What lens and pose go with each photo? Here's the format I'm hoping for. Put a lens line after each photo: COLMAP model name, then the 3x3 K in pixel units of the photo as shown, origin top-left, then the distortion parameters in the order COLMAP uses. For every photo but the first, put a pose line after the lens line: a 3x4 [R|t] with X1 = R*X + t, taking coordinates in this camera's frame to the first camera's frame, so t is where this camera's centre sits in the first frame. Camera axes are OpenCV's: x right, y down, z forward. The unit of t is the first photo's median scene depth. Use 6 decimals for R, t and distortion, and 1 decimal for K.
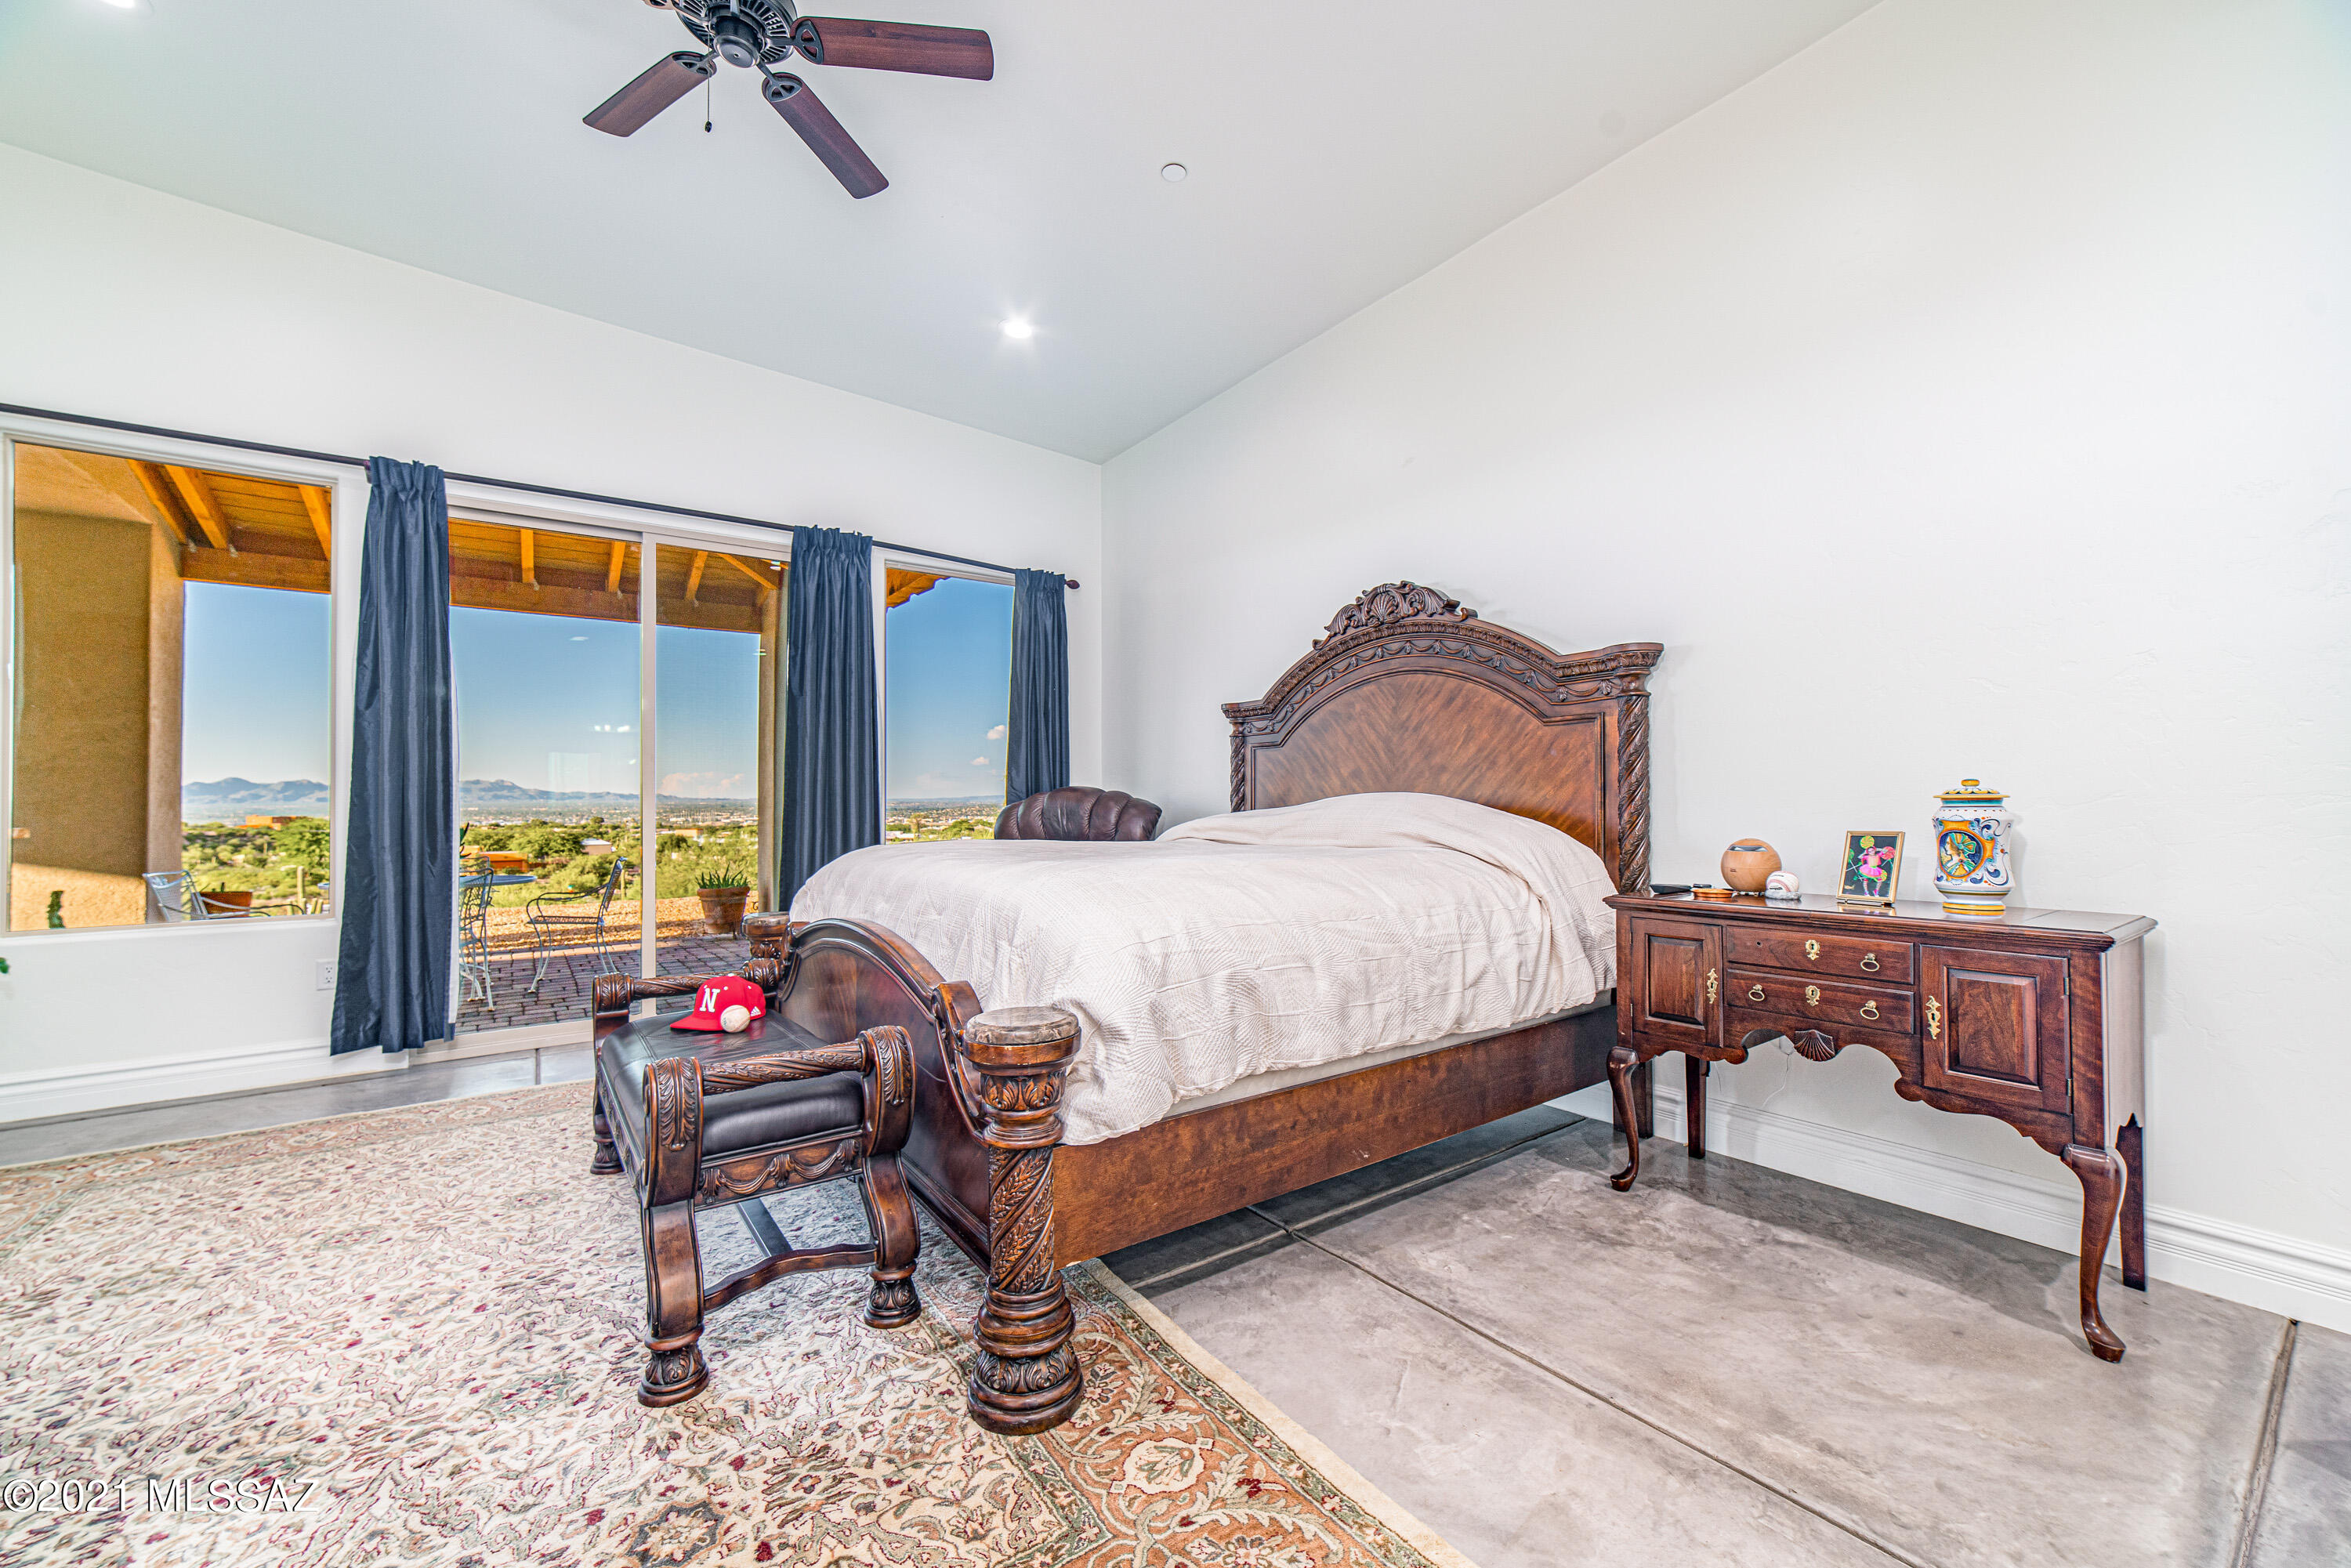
lens RADIAL K [[926.7, 0, 1157.5], [0, 926.7, 789.0], [0, 0, 1]] dist [0.001675, 0.000250]
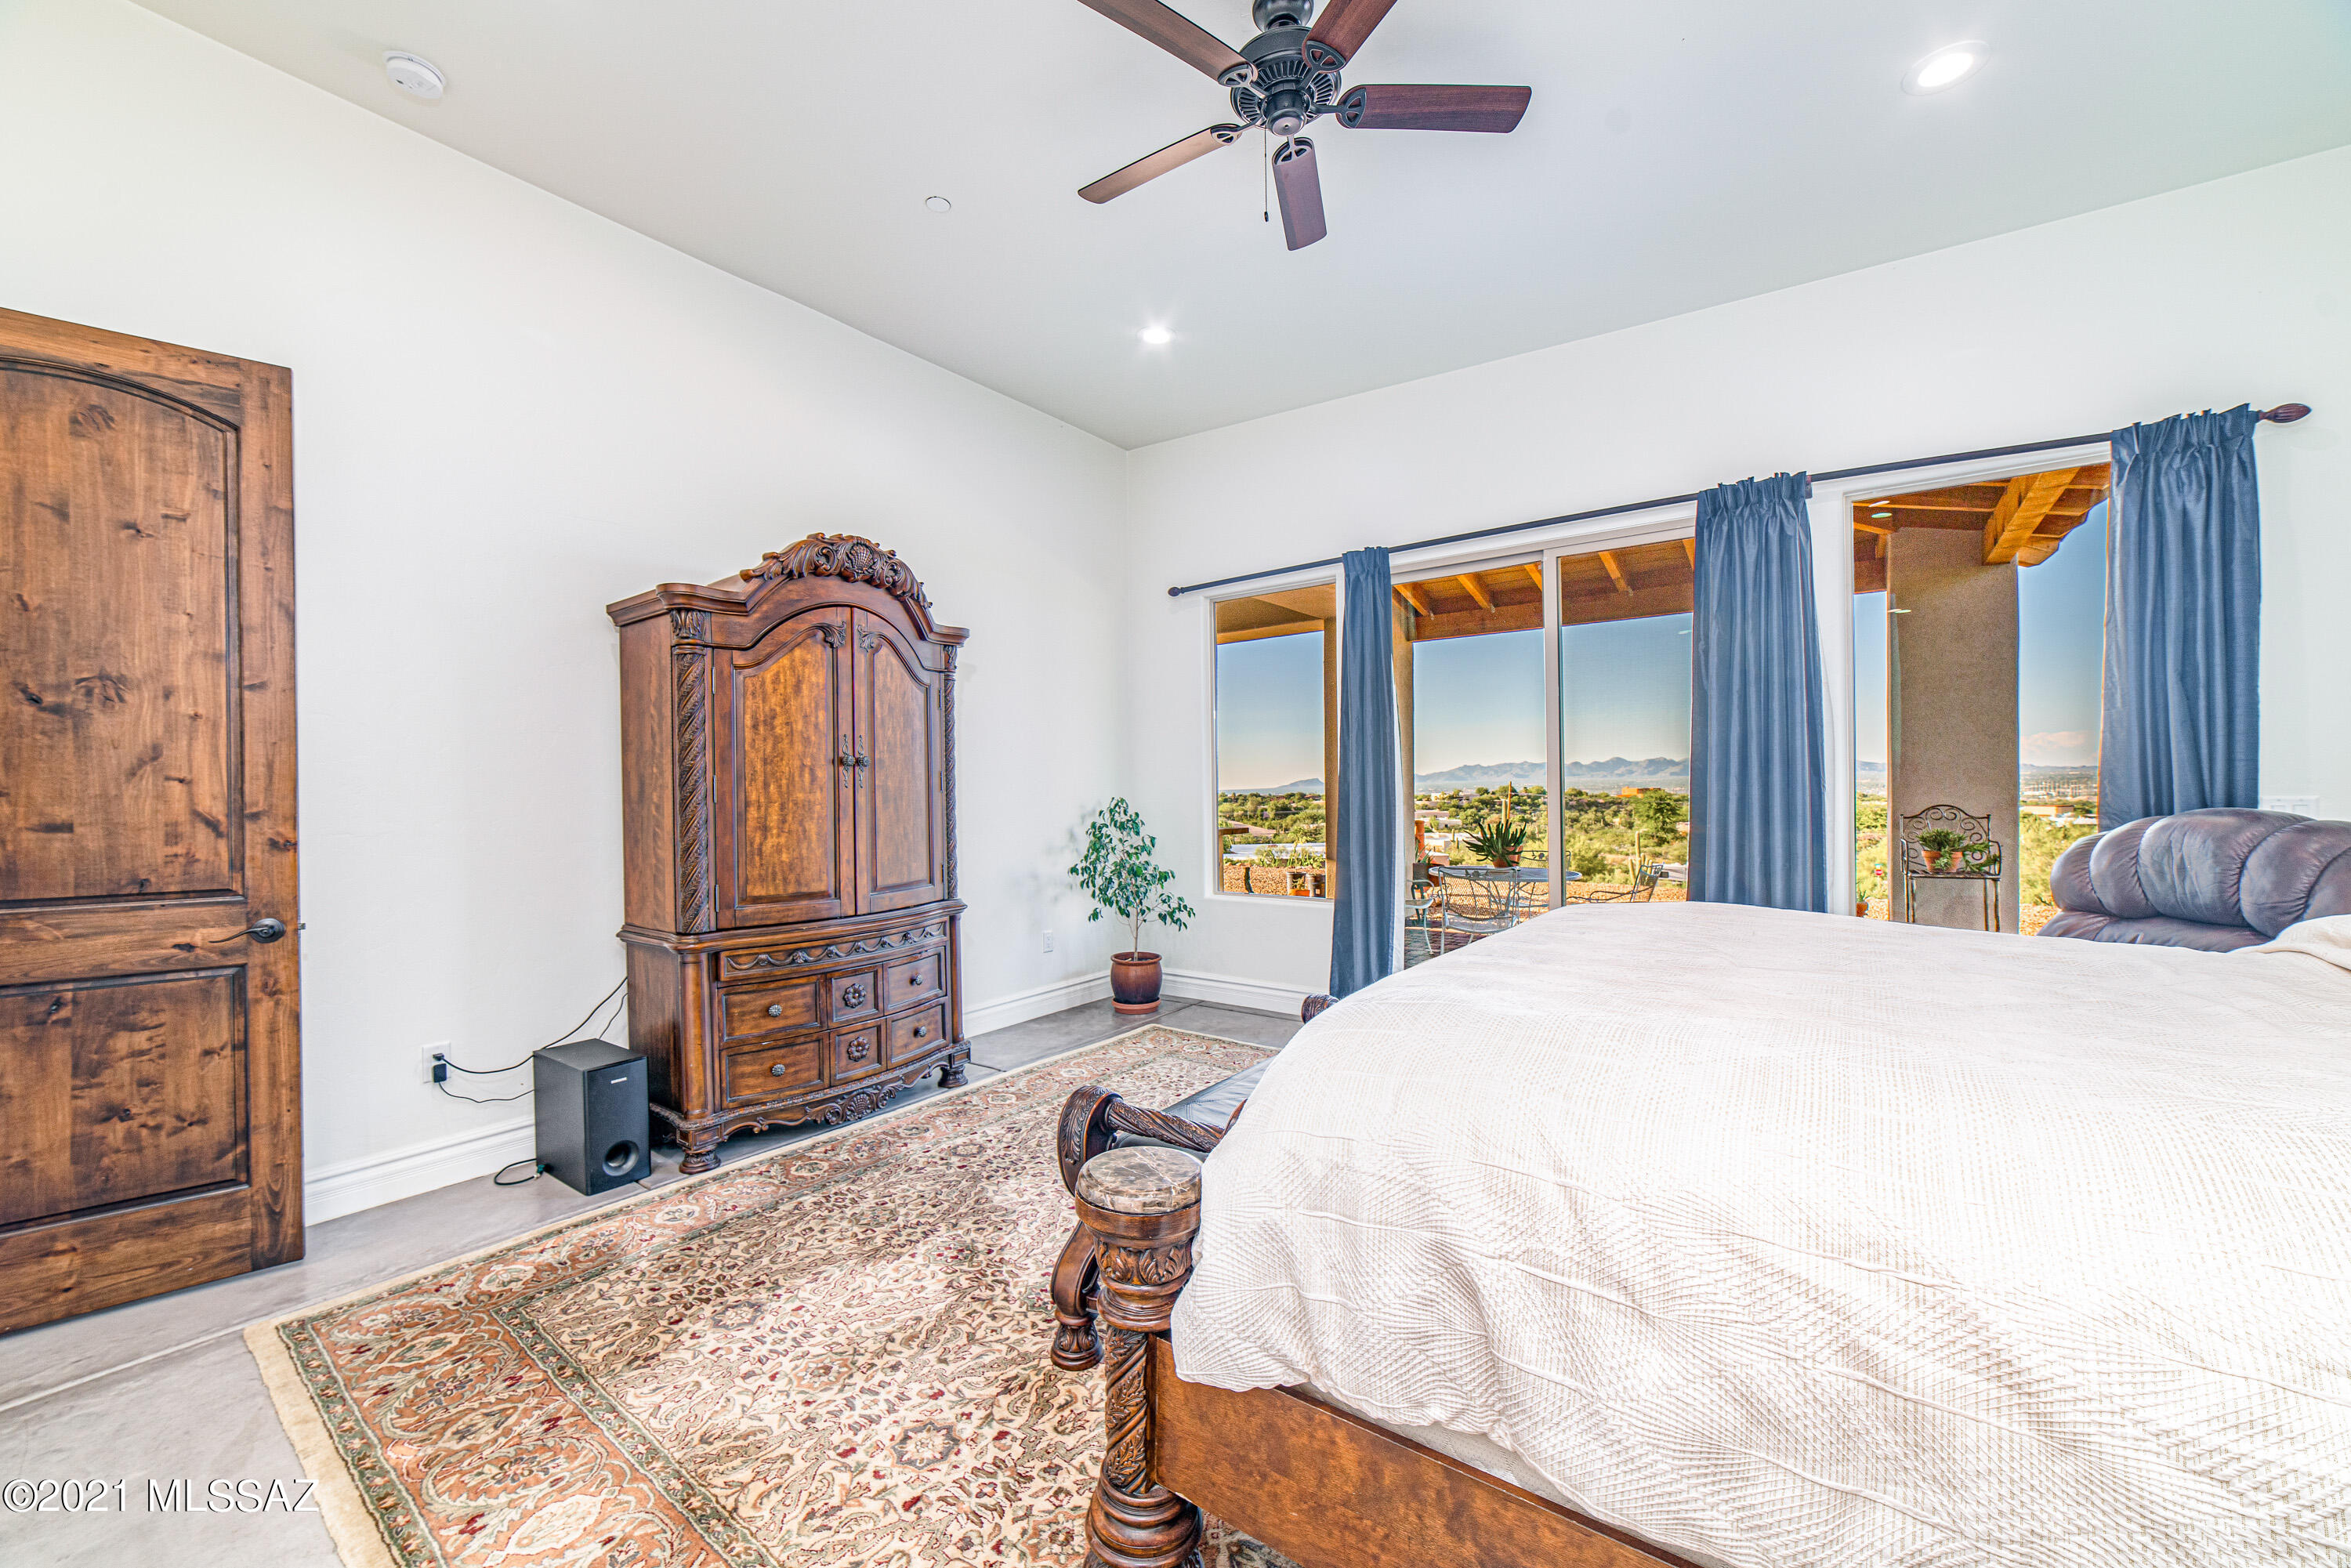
lens RADIAL K [[926.7, 0, 1163.9], [0, 926.7, 788.3], [0, 0, 1]] dist [0.001675, 0.000250]
pose [[0.295796, 0.007301, -0.955223, 0.440019], [0.026313, 0.999529, 0.015788, -0.077252], [0.954889, -0.029805, 0.295465, 0.500501]]
